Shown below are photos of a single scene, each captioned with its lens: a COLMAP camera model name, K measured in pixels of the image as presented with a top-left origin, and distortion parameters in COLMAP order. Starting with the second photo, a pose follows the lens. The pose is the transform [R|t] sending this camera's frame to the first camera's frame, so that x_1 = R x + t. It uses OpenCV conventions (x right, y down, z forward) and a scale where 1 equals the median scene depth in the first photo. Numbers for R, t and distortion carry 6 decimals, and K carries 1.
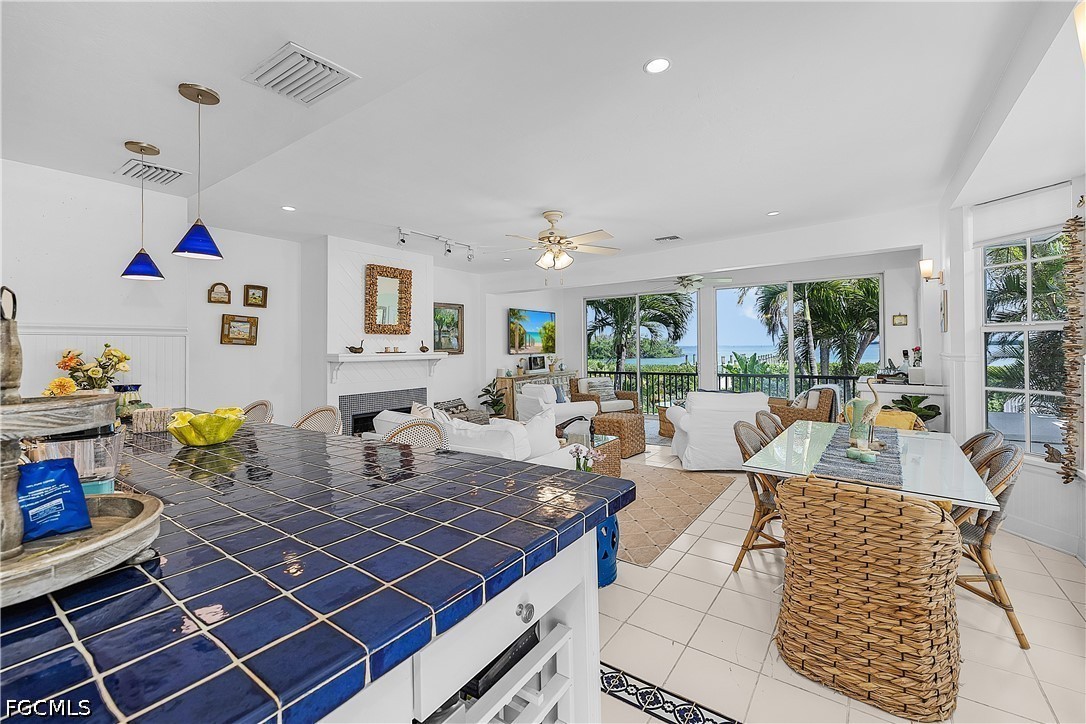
lens RADIAL K [[459.5, 0, 540.5], [0, 459.5, 344.7], [0, 0, 1]] dist [-0.000770, -0.000907]
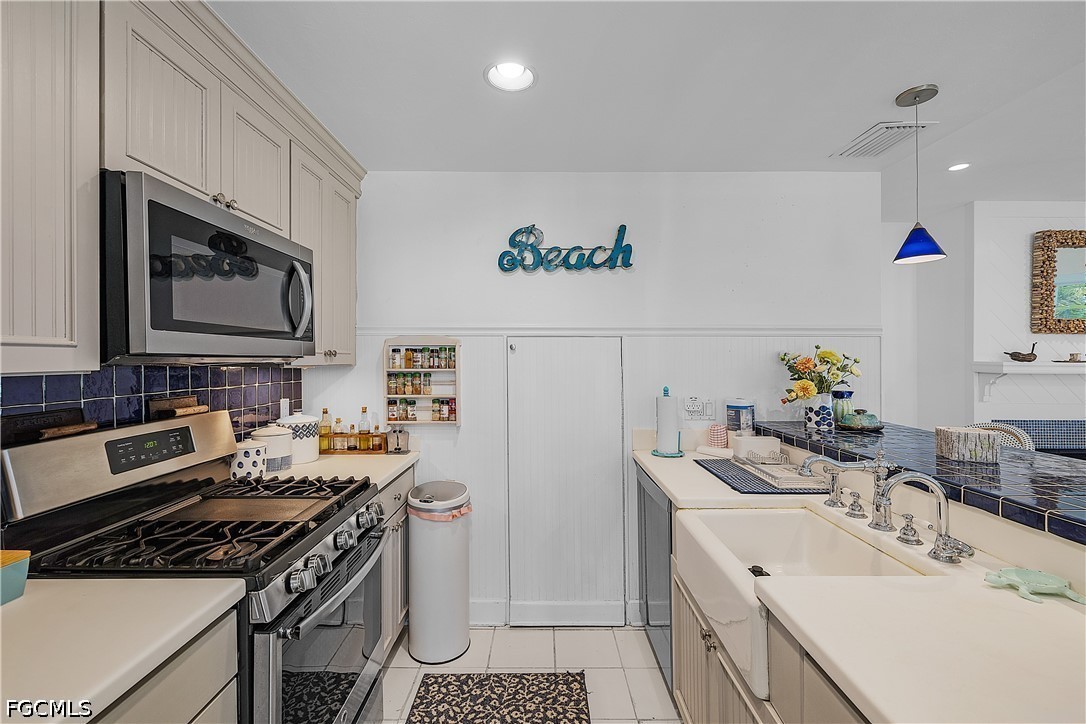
lens RADIAL K [[459.5, 0, 539.1], [0, 459.5, 358.3], [0, 0, 1]] dist [-0.000770, -0.000907]
pose [[0.577148, 0.012216, -0.816548, -0.244679], [-0.003759, 0.999917, 0.012303, 0.007330], [0.816631, -0.004032, 0.577146, 0.003032]]
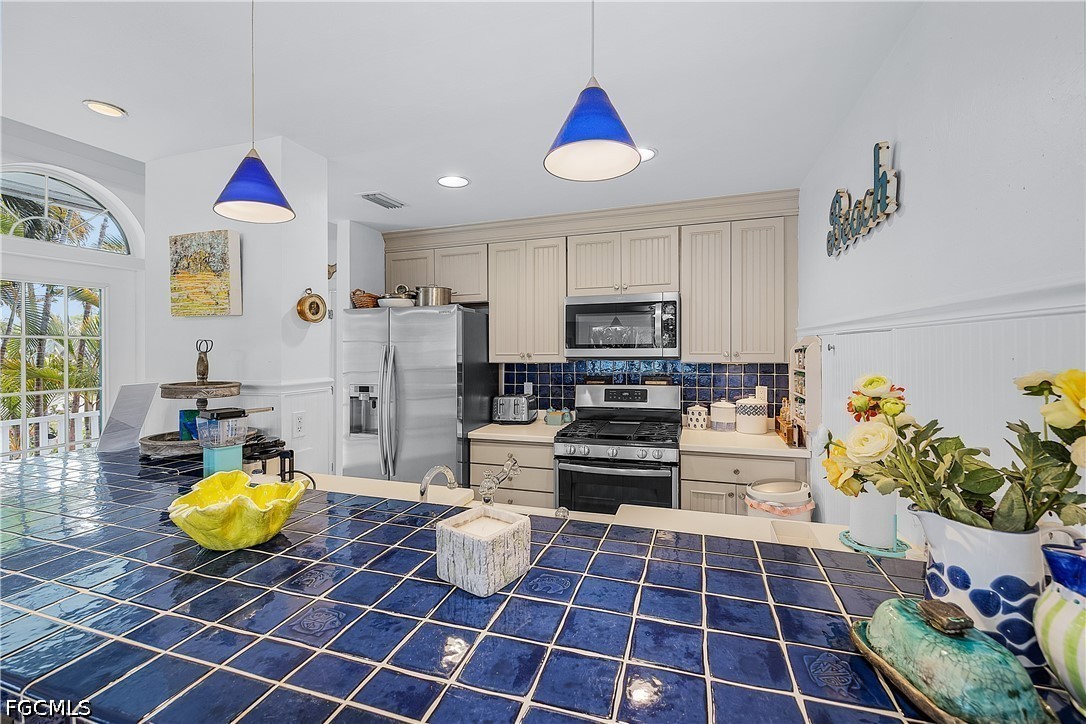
lens RADIAL K [[459.5, 0, 540.1], [0, 459.5, 351.7], [0, 0, 1]] dist [-0.000770, -0.000907]
pose [[-0.954951, 0.027345, -0.295499, -0.296286], [0.026187, 0.999626, 0.007878, -0.004047], [0.295604, -0.000216, -0.955310, 0.530608]]
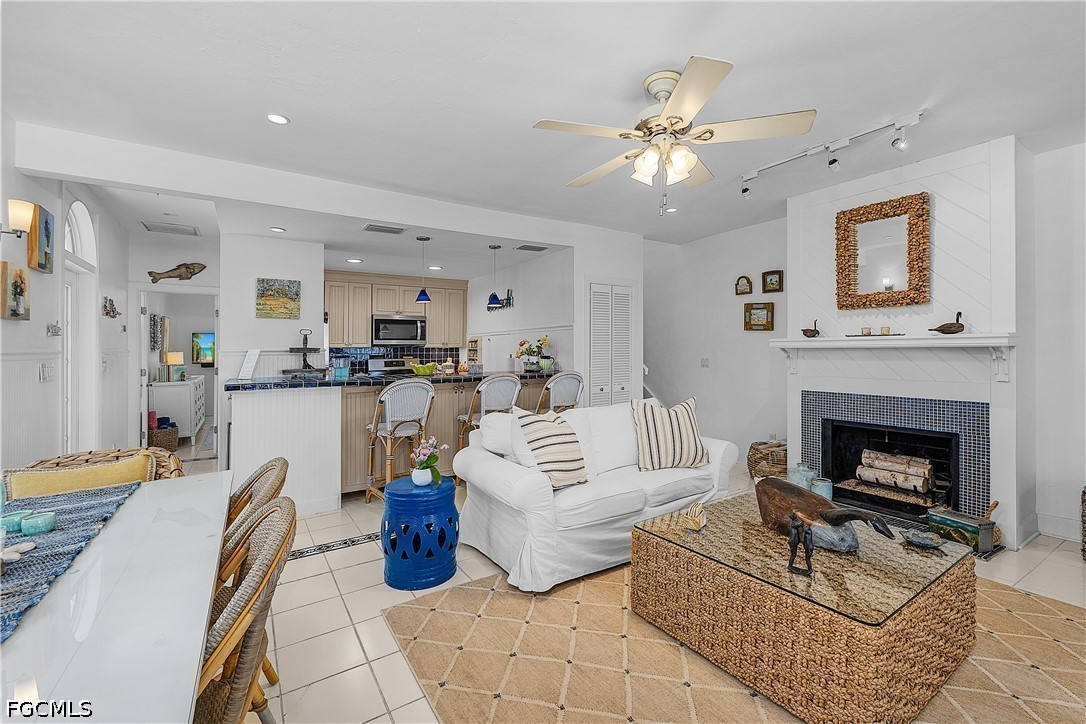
lens RADIAL K [[459.5, 0, 540.3], [0, 459.5, 329.7], [0, 0, 1]] dist [-0.000770, -0.000907]
pose [[-0.362293, -0.024025, -0.931755, 0.454335], [0.021758, 0.999177, -0.034223, 0.020794], [0.931810, -0.032672, -0.361472, 0.812888]]
